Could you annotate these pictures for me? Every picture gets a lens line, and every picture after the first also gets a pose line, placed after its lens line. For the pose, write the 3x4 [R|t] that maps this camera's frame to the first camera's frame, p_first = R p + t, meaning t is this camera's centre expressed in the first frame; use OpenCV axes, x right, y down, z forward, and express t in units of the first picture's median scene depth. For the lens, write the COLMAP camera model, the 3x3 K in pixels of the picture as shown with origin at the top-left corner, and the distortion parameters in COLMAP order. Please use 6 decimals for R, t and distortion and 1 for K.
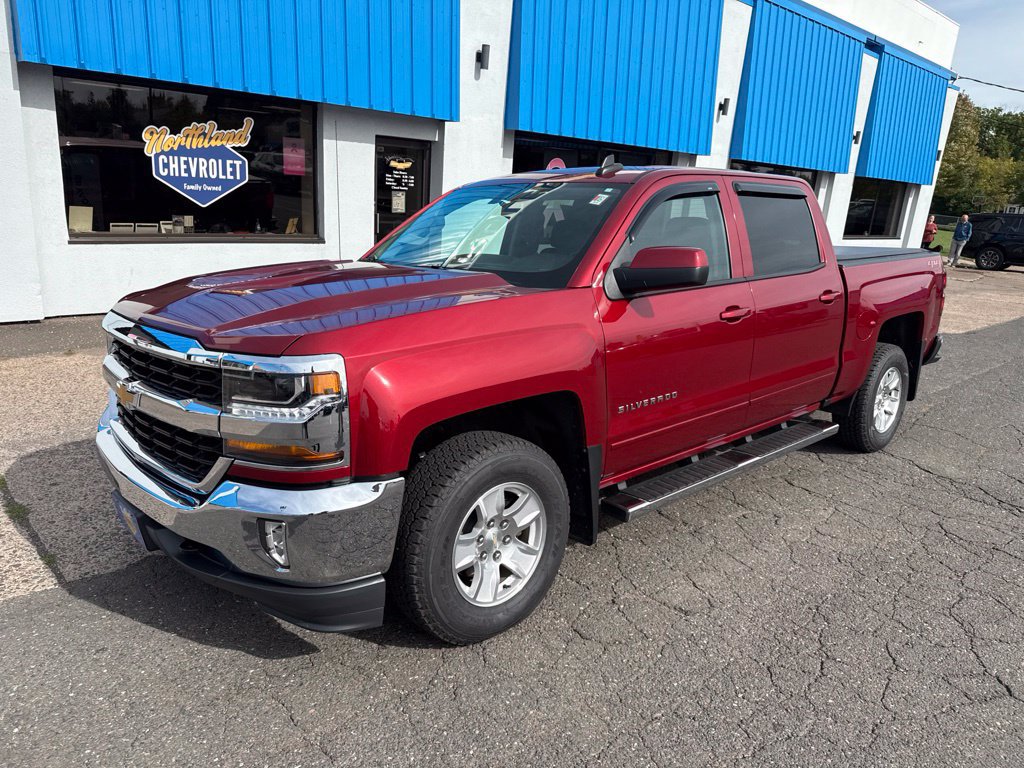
lens RADIAL K [[717.1, 0, 519.6], [0, 717.1, 392.4], [0, 0, 1]] dist [0.031569, -0.036344]
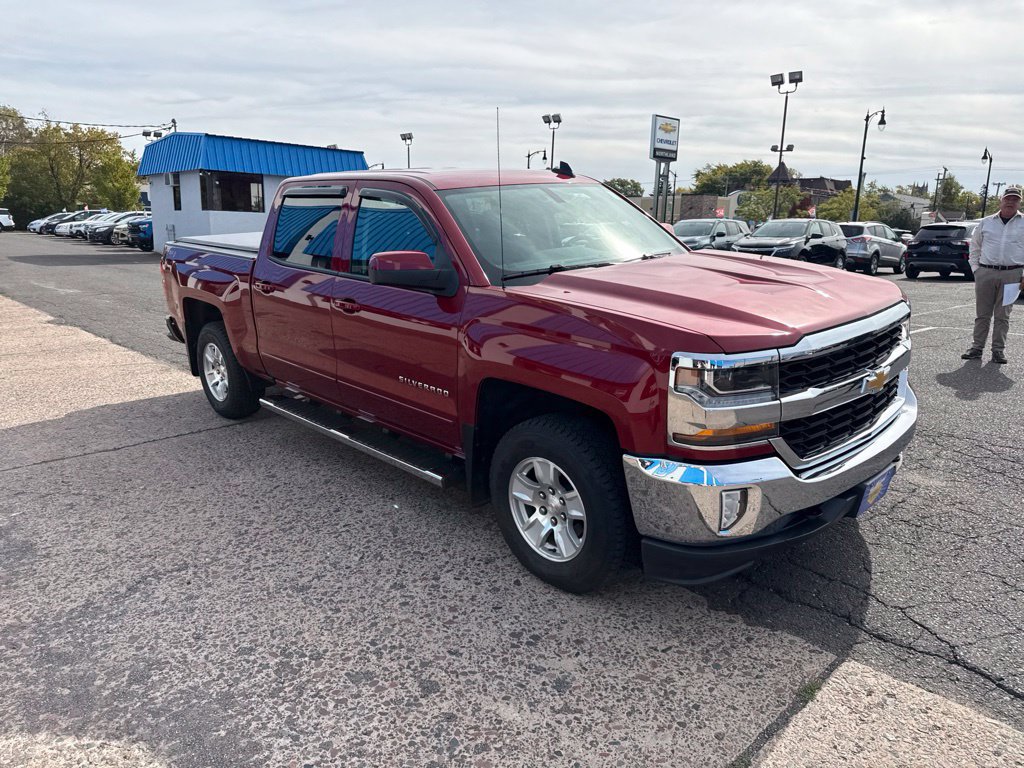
lens RADIAL K [[717.1, 0, 514.6], [0, 717.1, 383.2], [0, 0, 1]] dist [0.031569, -0.036344]
pose [[-0.007287, -0.279629, 0.960080, -0.516708], [0.259578, 0.926665, 0.271867, -0.142305], [-0.965695, 0.251197, 0.065833, 0.469038]]
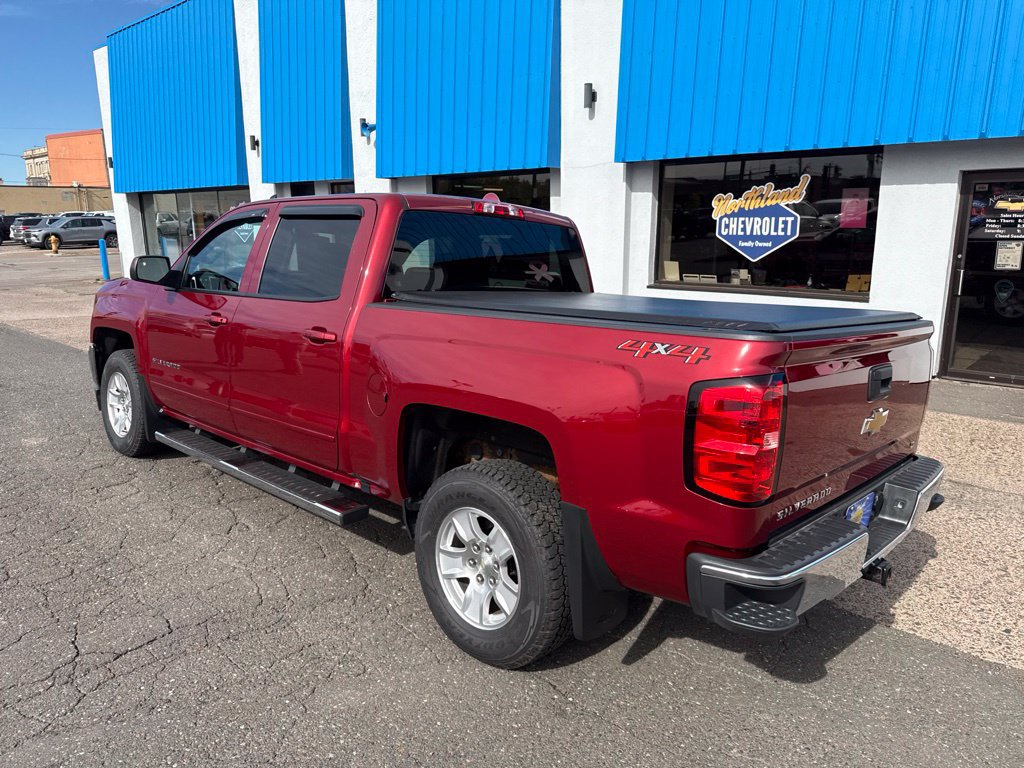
lens RADIAL K [[717.1, 0, 514.1], [0, 717.1, 382.8], [0, 0, 1]] dist [0.031569, -0.036344]
pose [[0.072431, 0.153461, -0.985497, 0.637762], [-0.270541, 0.954069, 0.128683, -0.124631], [0.959980, 0.257297, 0.110622, 0.581277]]
